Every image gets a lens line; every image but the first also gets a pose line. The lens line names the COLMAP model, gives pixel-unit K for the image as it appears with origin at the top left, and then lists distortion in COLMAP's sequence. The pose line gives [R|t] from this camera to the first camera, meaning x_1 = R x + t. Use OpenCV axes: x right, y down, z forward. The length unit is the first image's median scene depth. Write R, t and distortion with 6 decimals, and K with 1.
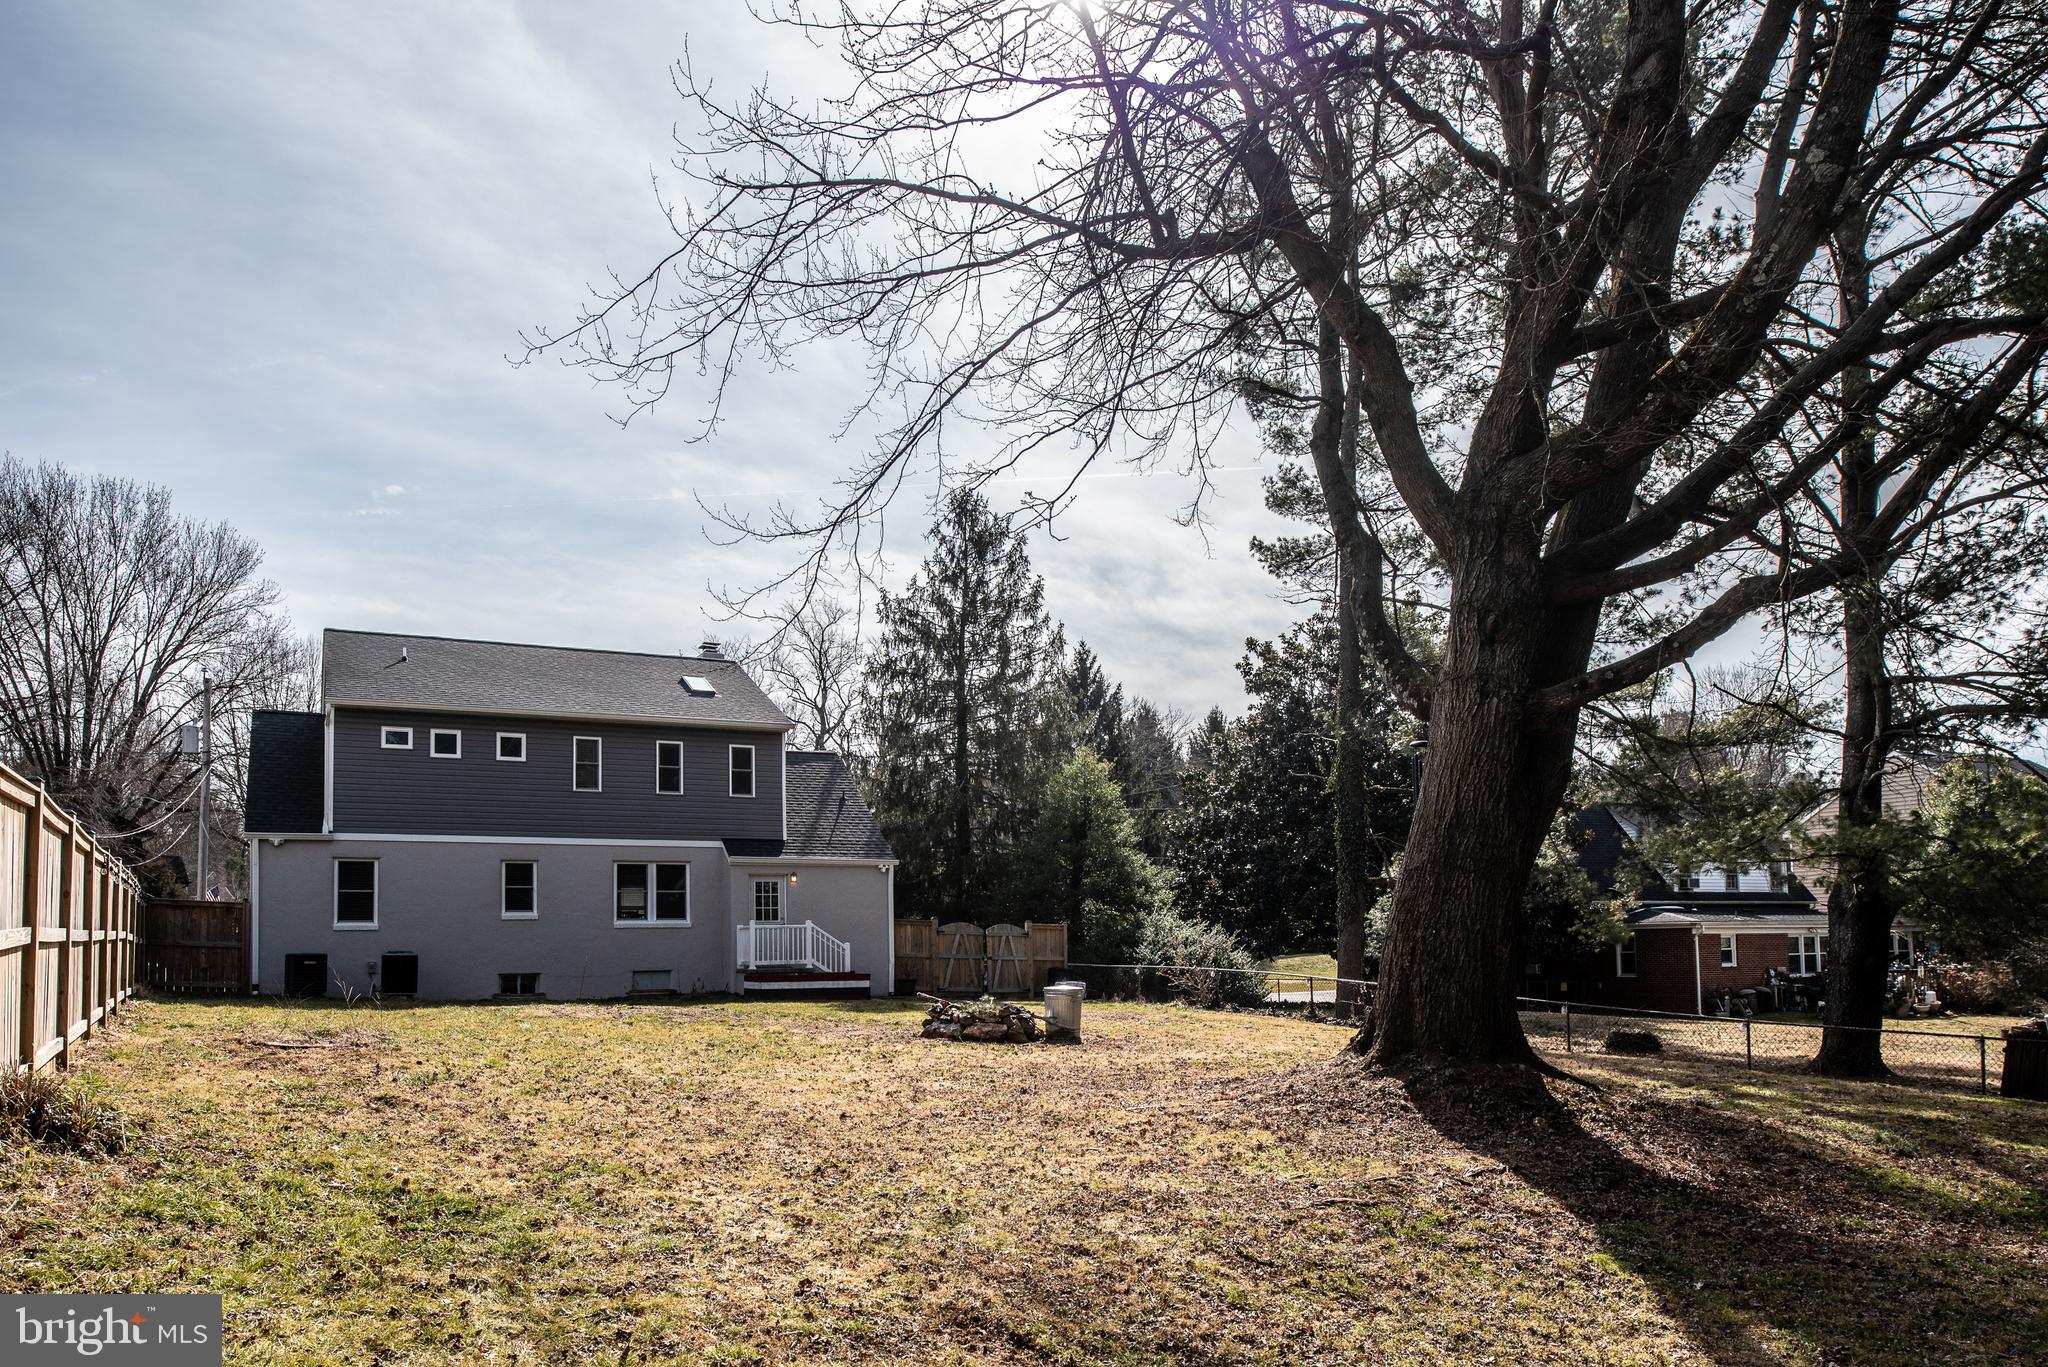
lens RADIAL K [[1418.0, 0, 1028.0], [0, 1418.0, 688.8], [0, 0, 1]] dist [-0.005938, -0.008307]
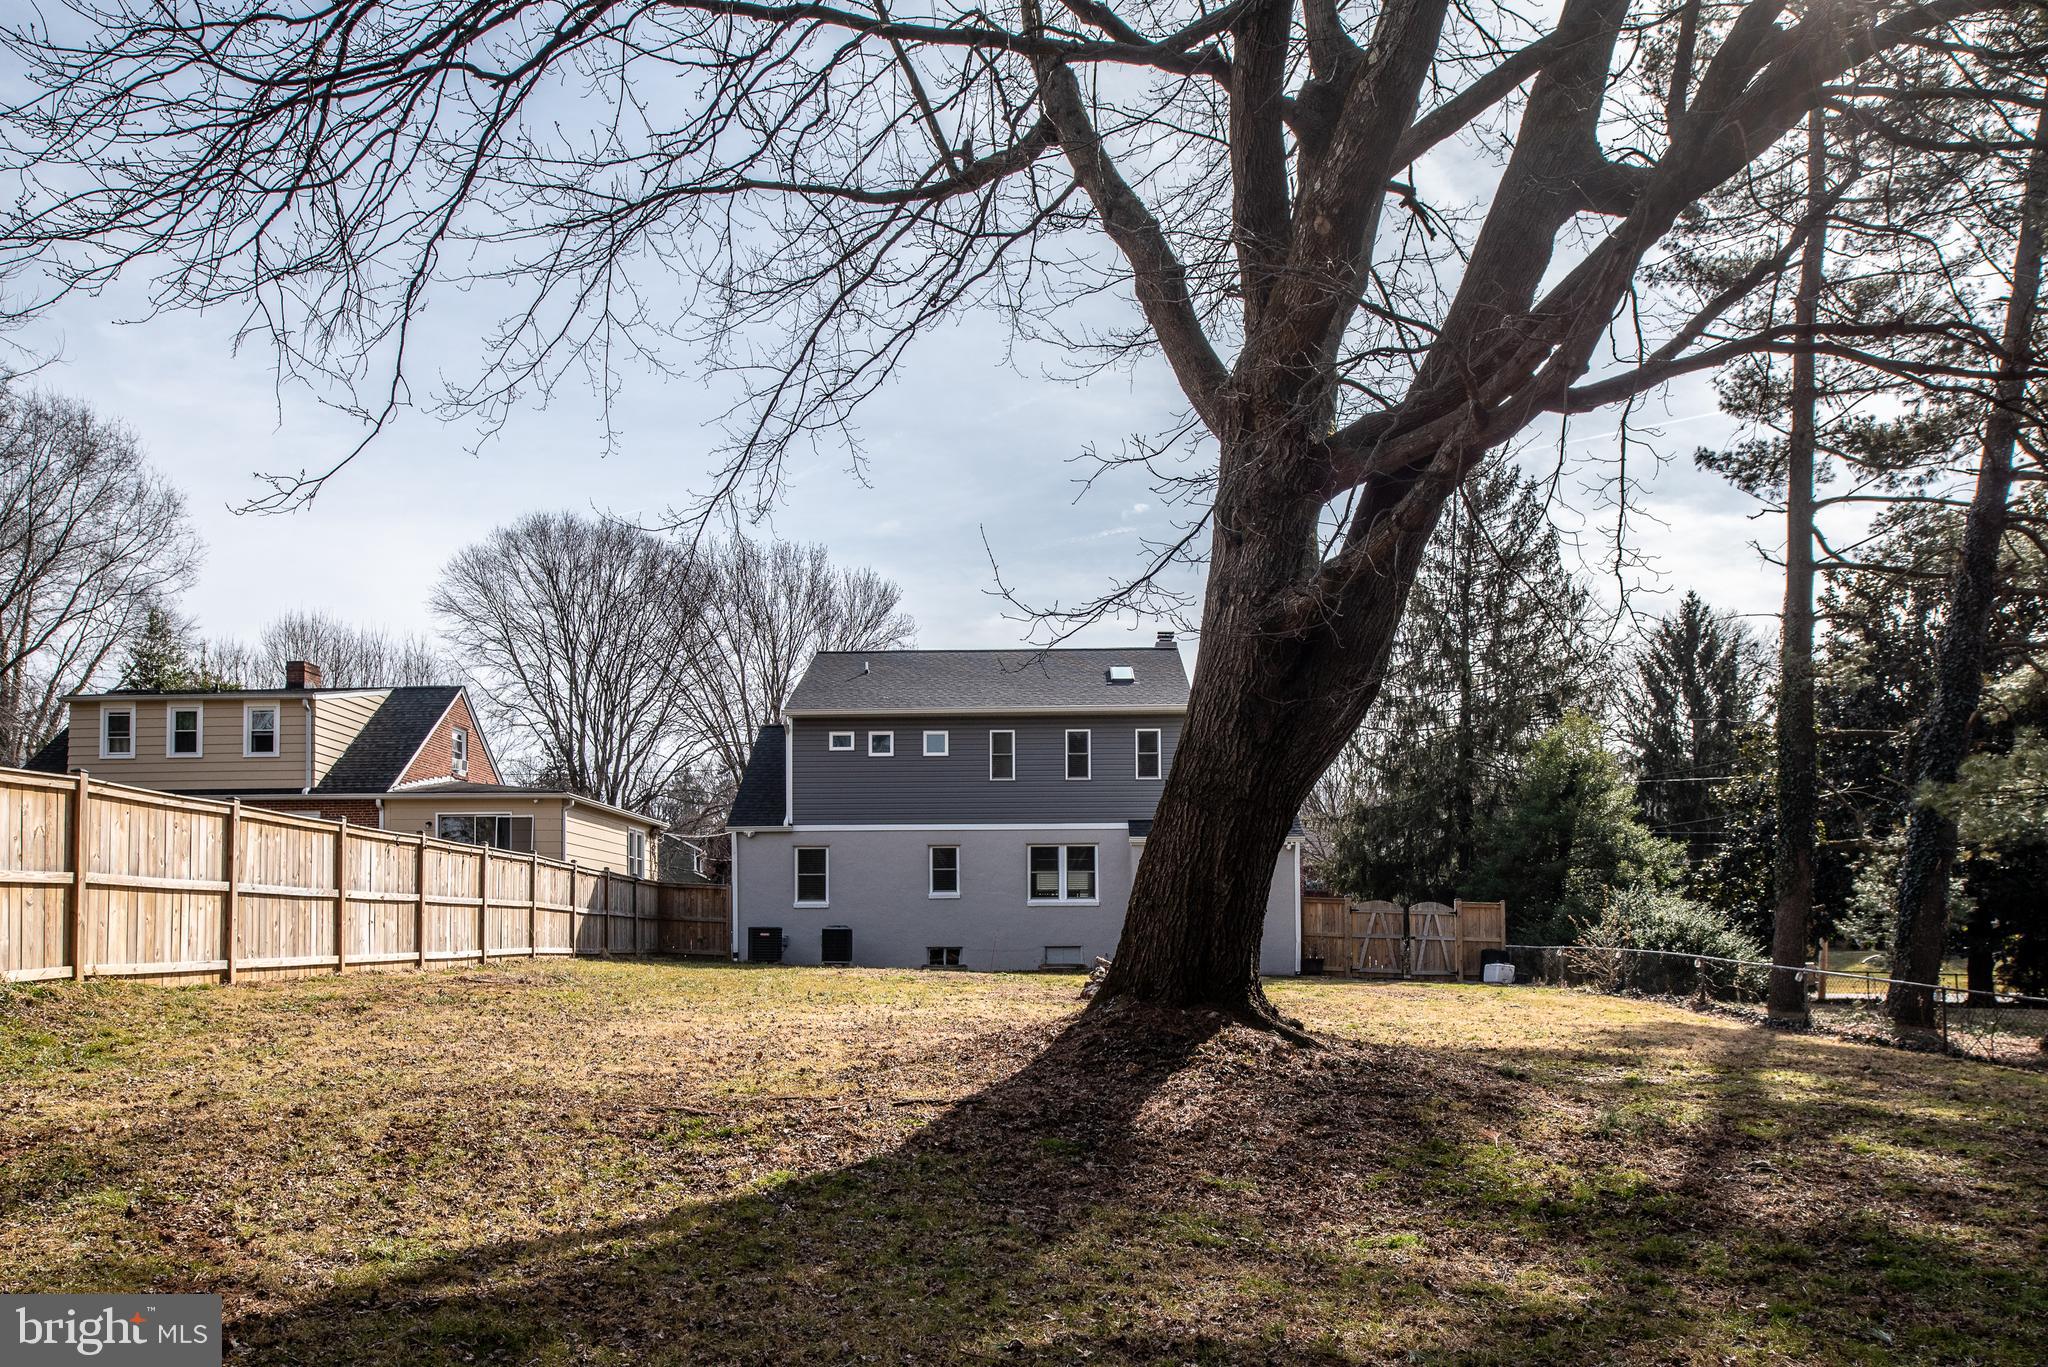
lens RADIAL K [[1418.0, 0, 1011.9], [0, 1418.0, 694.4], [0, 0, 1]] dist [-0.005938, -0.008307]
pose [[0.871905, -0.076252, -0.483702, 0.232658], [0.078248, 0.996804, -0.016090, 0.026150], [0.483383, -0.023820, 0.875085, 0.062149]]
